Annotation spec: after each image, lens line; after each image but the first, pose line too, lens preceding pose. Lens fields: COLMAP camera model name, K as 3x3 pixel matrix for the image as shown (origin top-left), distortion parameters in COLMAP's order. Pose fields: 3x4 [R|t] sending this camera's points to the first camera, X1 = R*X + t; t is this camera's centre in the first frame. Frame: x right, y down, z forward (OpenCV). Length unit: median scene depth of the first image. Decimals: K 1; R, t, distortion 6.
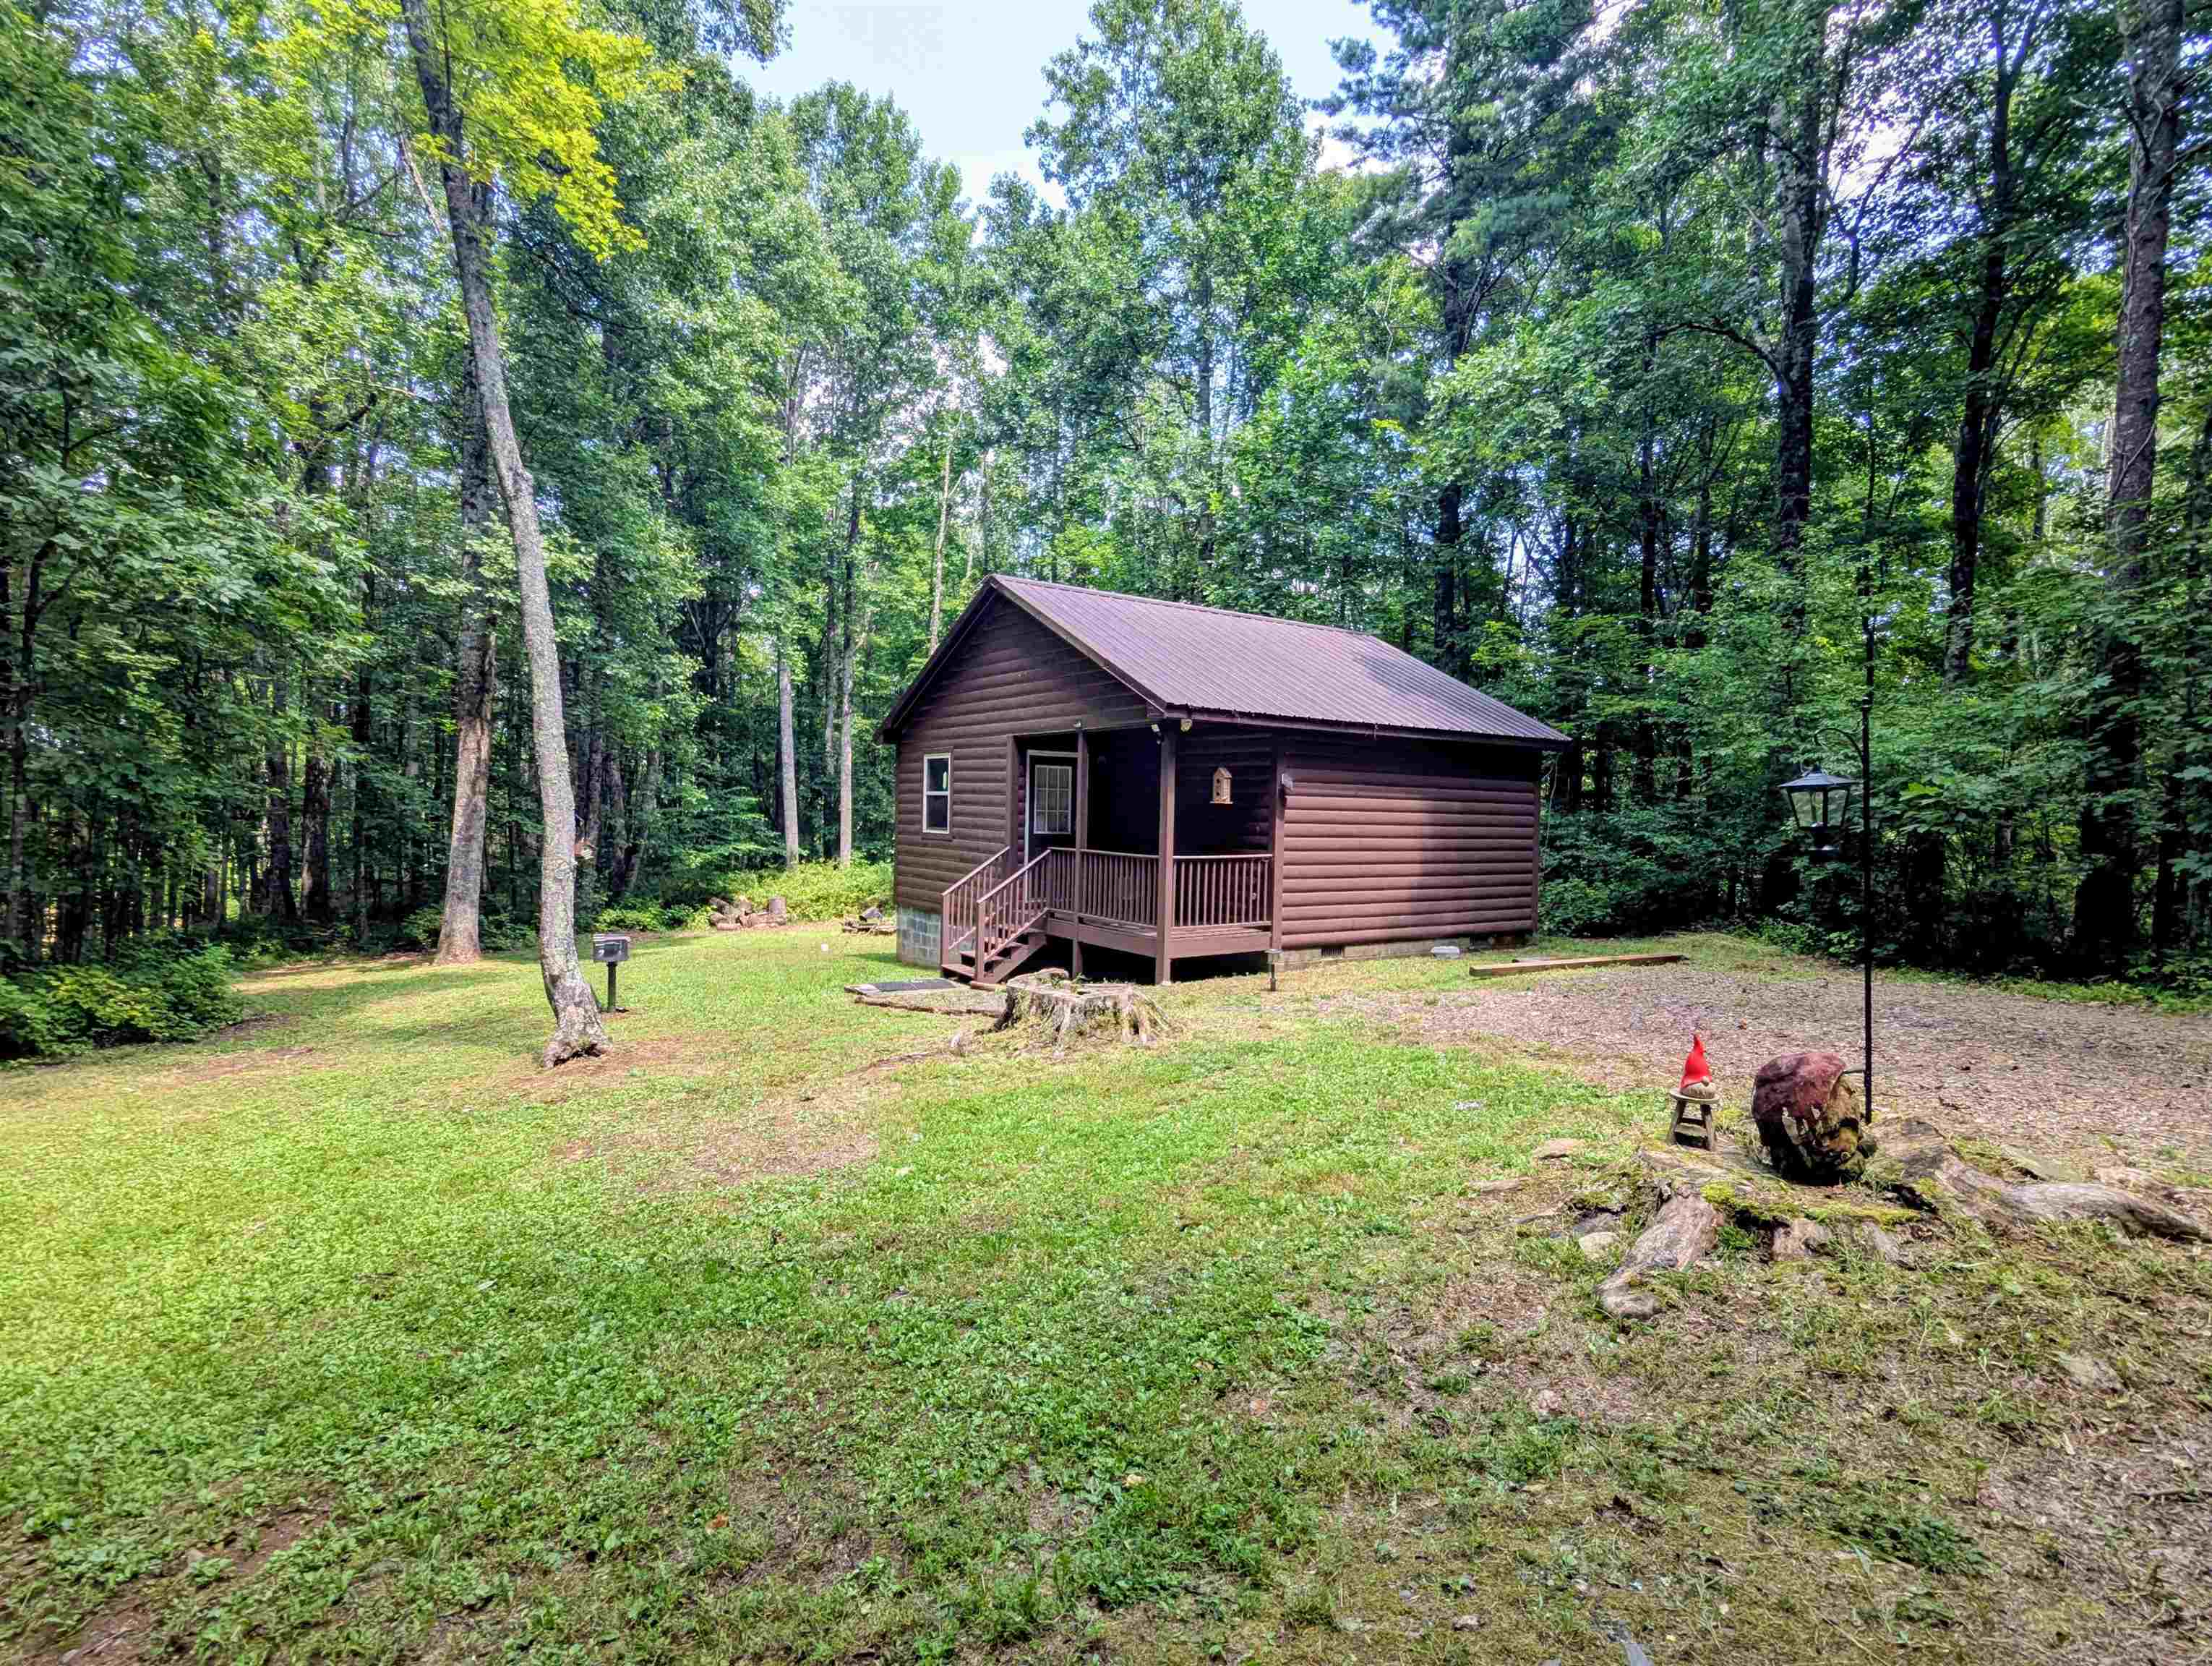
lens RADIAL K [[1049.0, 0, 1103.0], [0, 1049.0, 820.4], [0, 0, 1]] dist [0.002695, 0.000557]
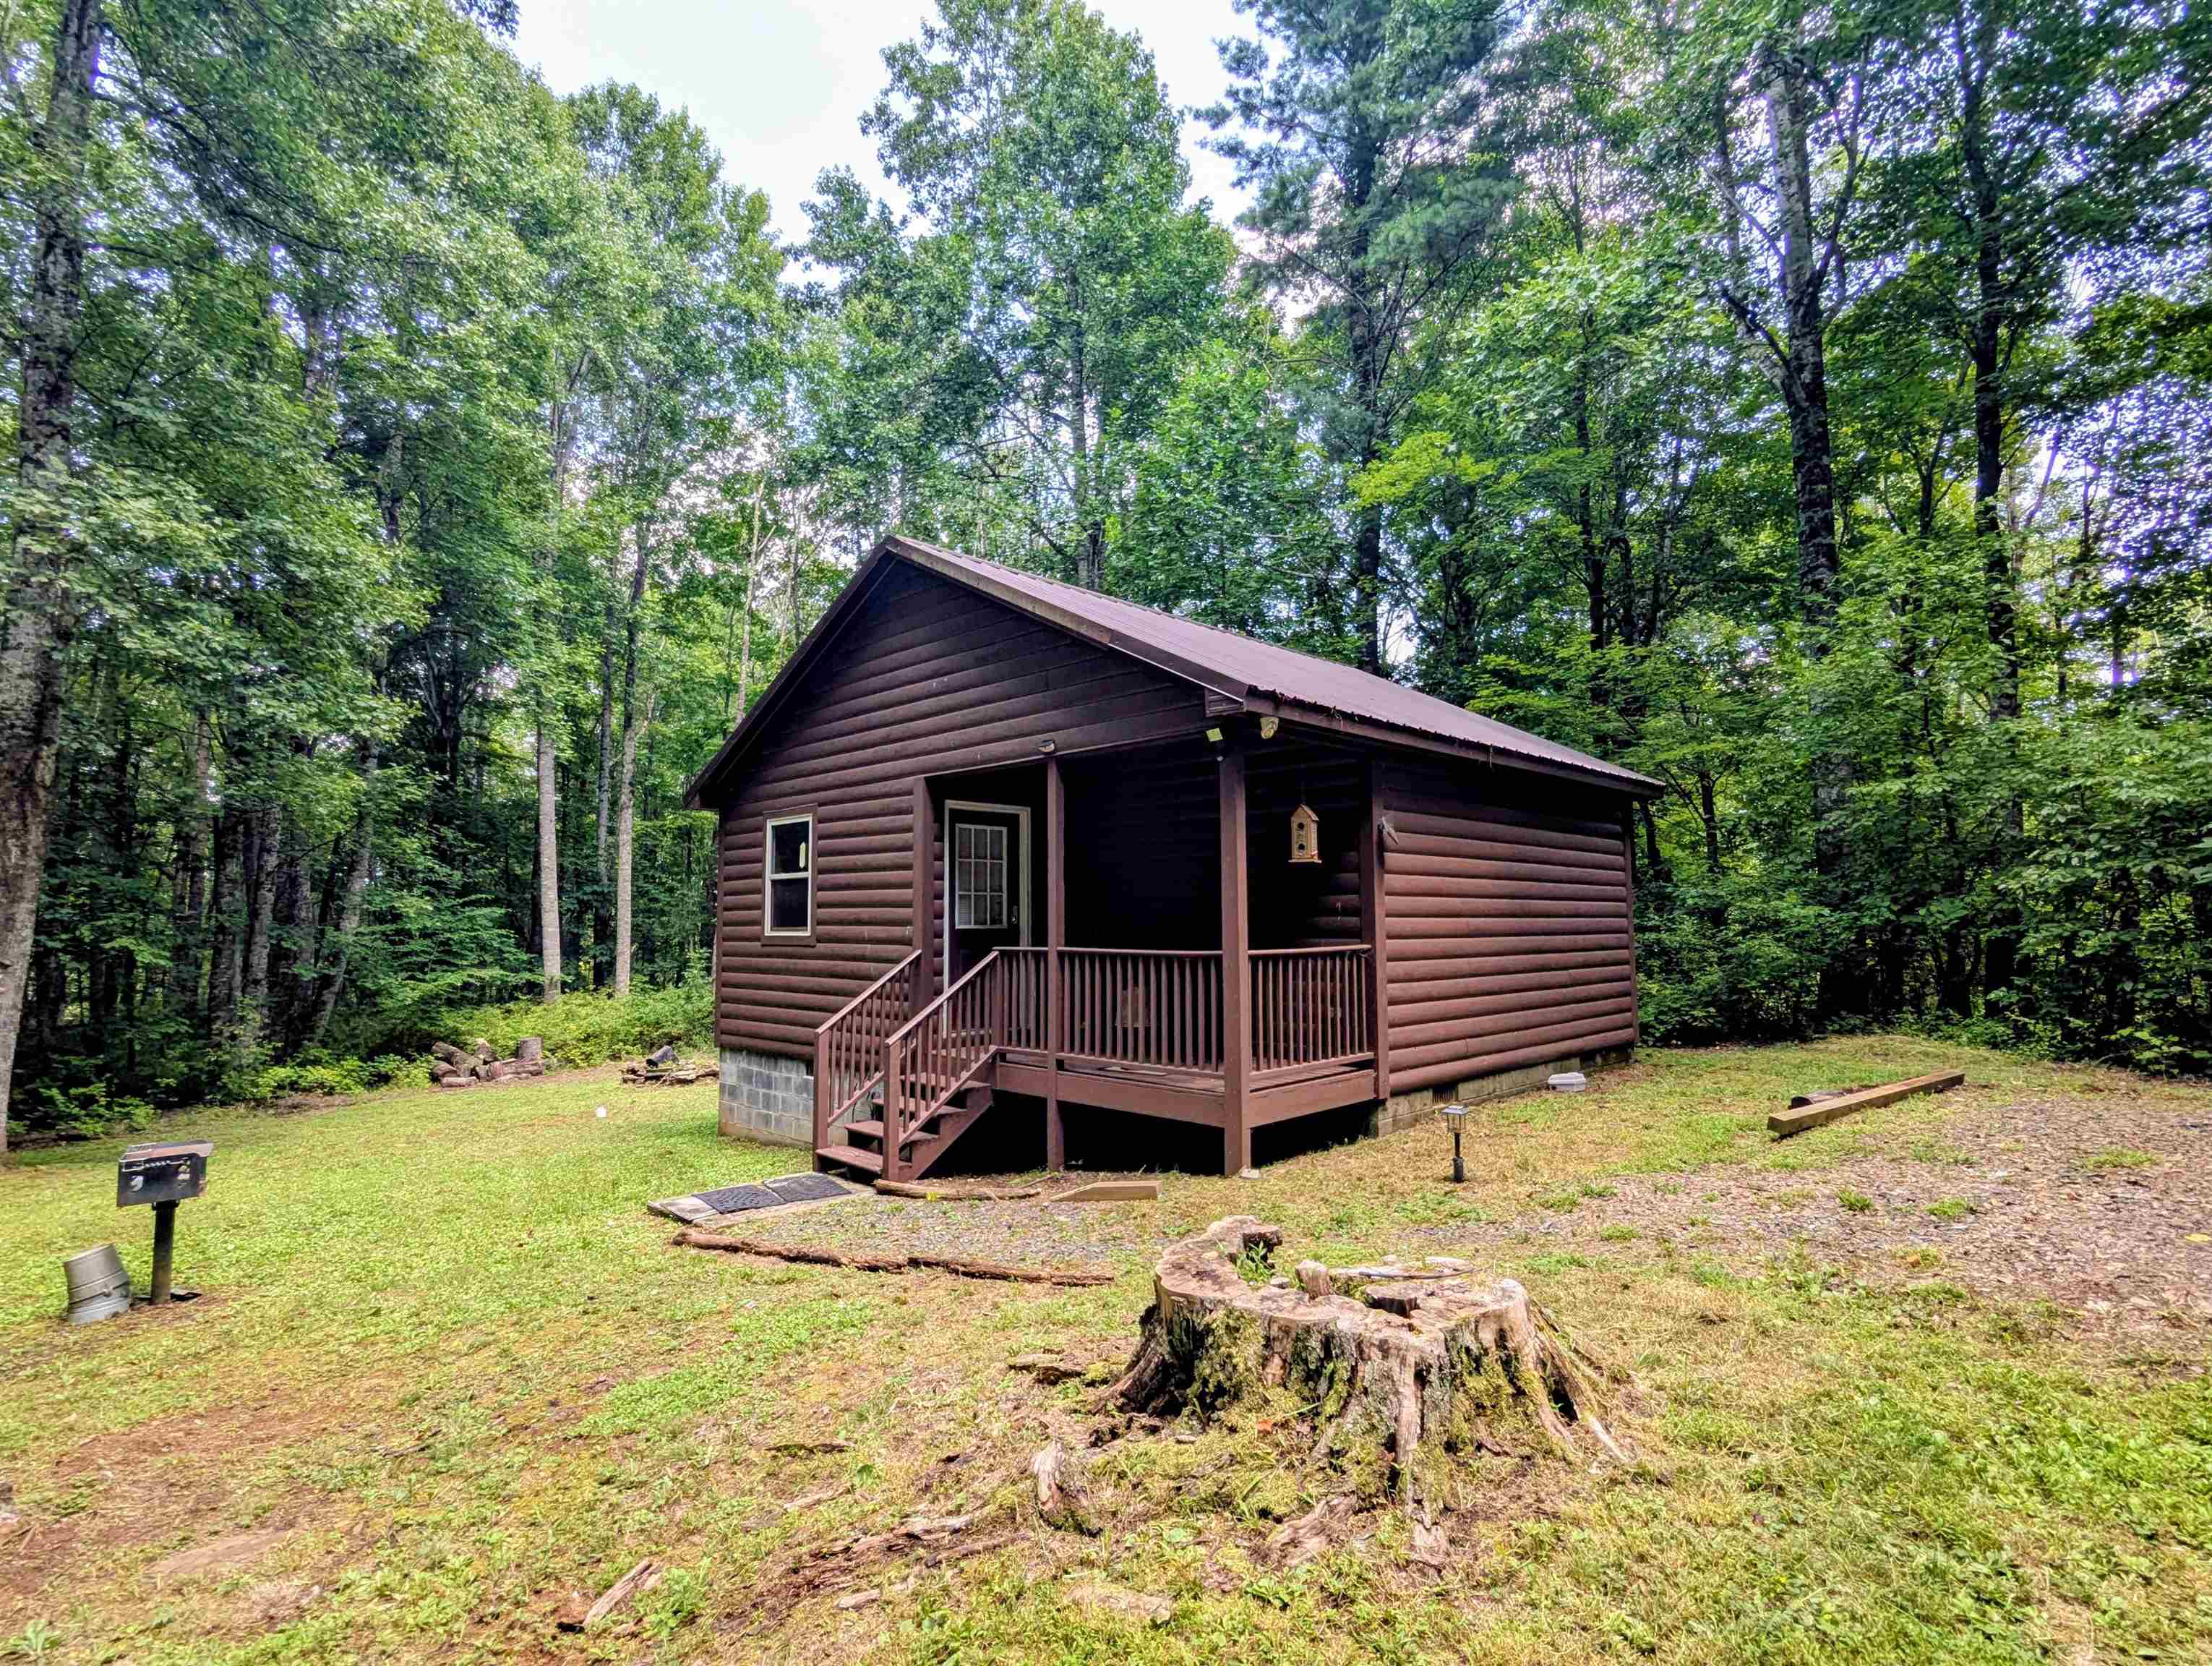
lens RADIAL K [[1068.9, 0, 1106.0], [0, 1068.9, 833.0], [0, 0, 1]] dist [-0.000284, 0.001234]
pose [[0.982018, -0.012294, 0.188386, -0.055107], [0.029676, 0.995524, -0.089730, 0.008728], [-0.186439, 0.093707, 0.977987, 0.185910]]
